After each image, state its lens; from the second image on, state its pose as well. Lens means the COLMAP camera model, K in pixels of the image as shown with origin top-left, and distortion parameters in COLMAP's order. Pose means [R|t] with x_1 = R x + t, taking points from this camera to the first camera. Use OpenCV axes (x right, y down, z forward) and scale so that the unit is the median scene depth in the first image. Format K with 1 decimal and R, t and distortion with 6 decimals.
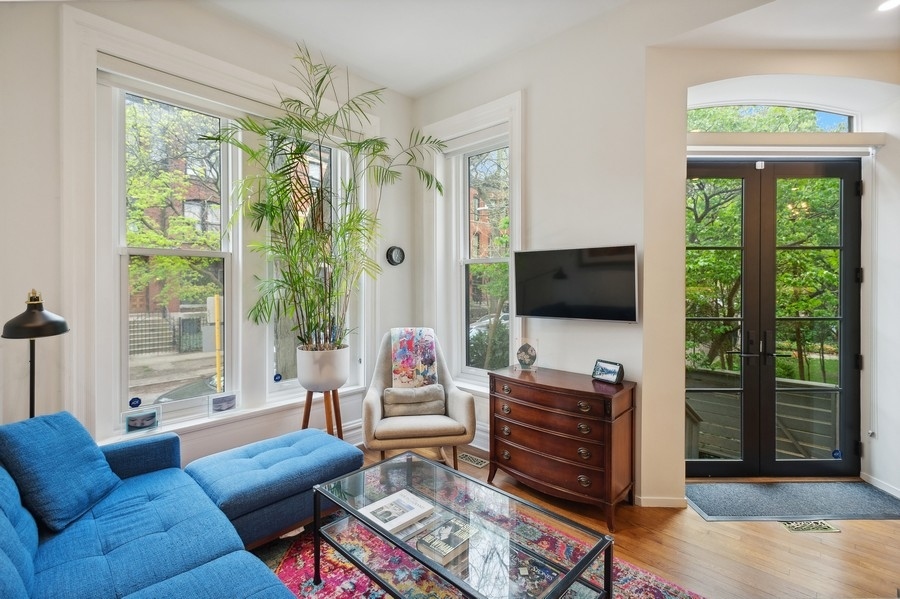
lens RADIAL K [[421.7, 0, 451.8], [0, 421.7, 282.8], [0, 0, 1]] dist [0.009206, -0.000993]
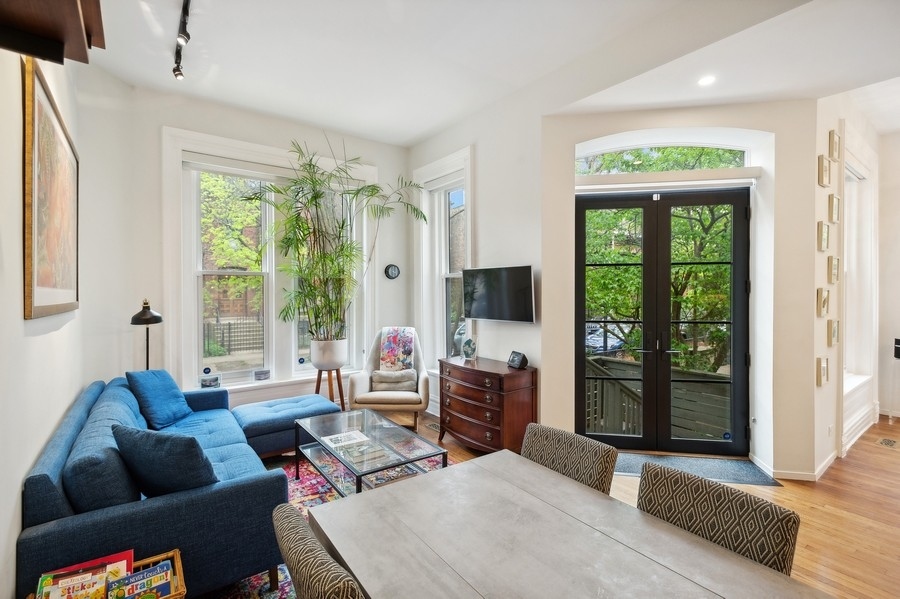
lens RADIAL K [[418.8, 0, 448.4], [0, 418.8, 291.3], [0, 0, 1]] dist [0.009363, -0.000323]
pose [[0.982848, -0.002078, -0.184405, 0.356532], [0.002594, 0.999993, 0.002559, -0.009050], [0.184398, -0.002994, 0.982847, -0.305075]]
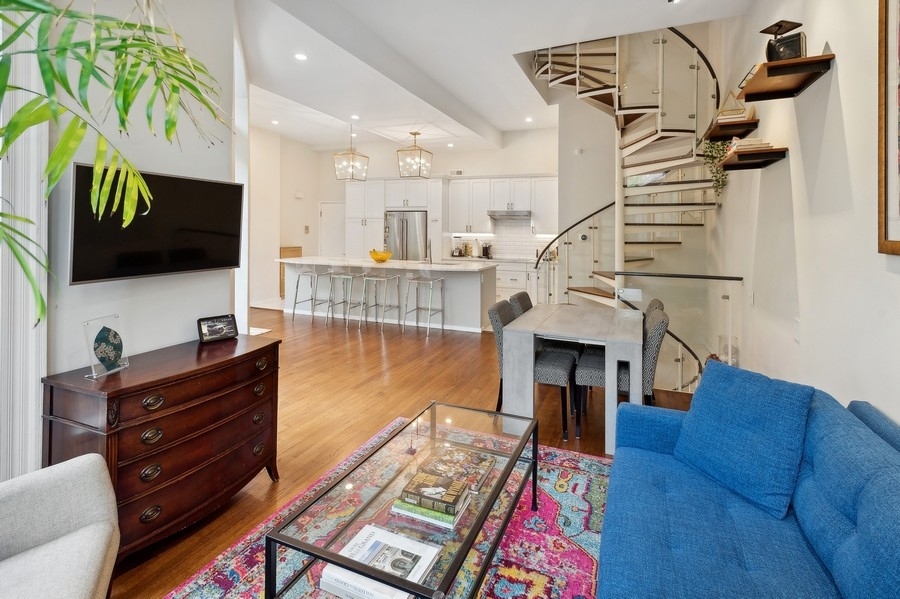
lens RADIAL K [[437.8, 0, 452.5], [0, 437.8, 228.9], [0, 0, 1]] dist [0.001324, -0.000111]
pose [[-0.358121, -0.002978, 0.933671, -0.556841], [-0.009975, 0.999950, -0.000637, 0.005790], [-0.933622, -0.009541, -0.358132, 0.779600]]
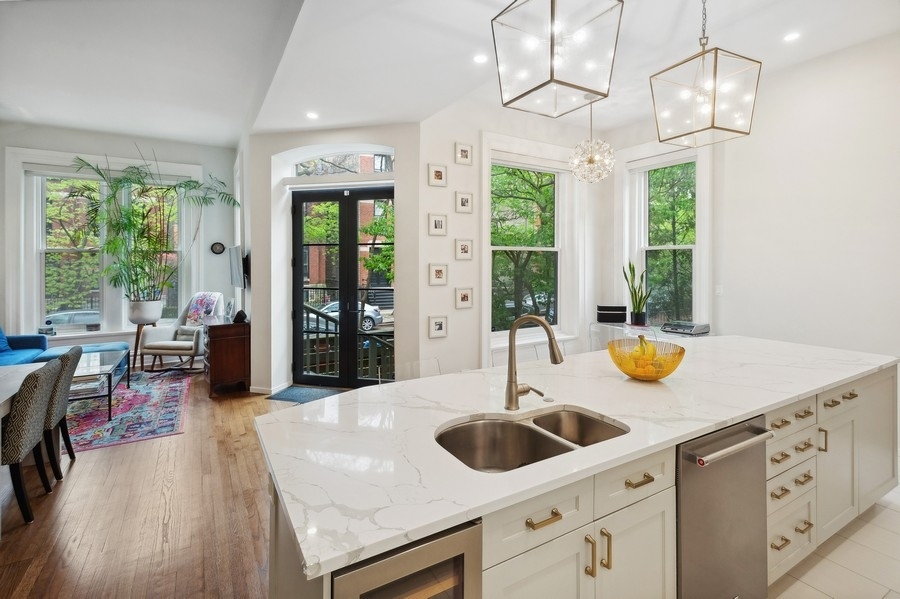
lens RADIAL K [[431.4, 0, 454.4], [0, 431.4, 261.5], [0, 0, 1]] dist [0.011953, -0.000497]
pose [[0.961998, 0.000265, -0.273055, 1.553371], [0.000374, 0.999997, 0.002288, -0.022002], [0.273055, -0.002303, 0.961996, -0.455386]]
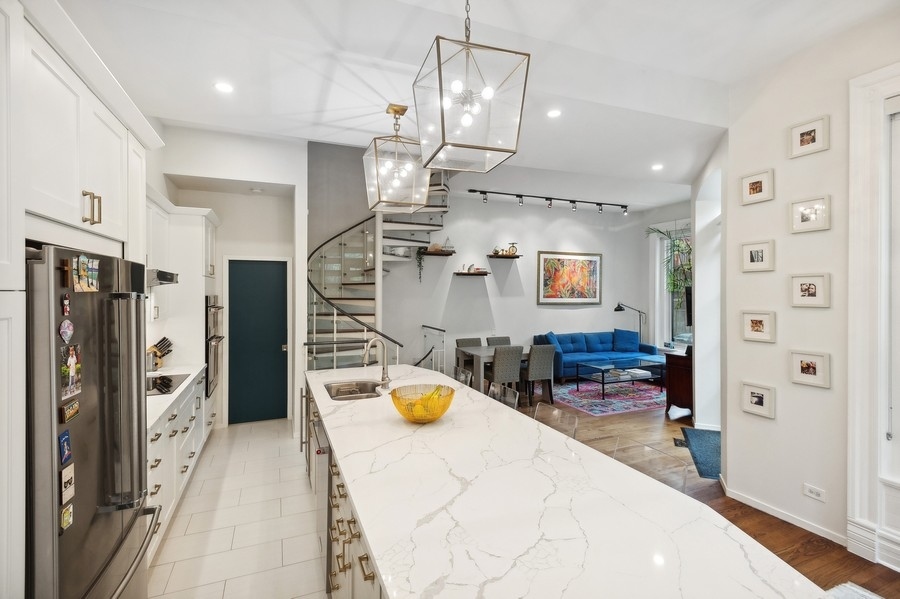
lens RADIAL K [[419.3, 0, 449.4], [0, 419.3, 294.5], [0, 0, 1]] dist [0.014527, -0.005998]
pose [[-0.409199, 0.007200, -0.912417, 2.337307], [-0.002511, 0.999956, 0.009017, -0.059480], [0.912442, 0.005981, -0.409163, 0.677003]]
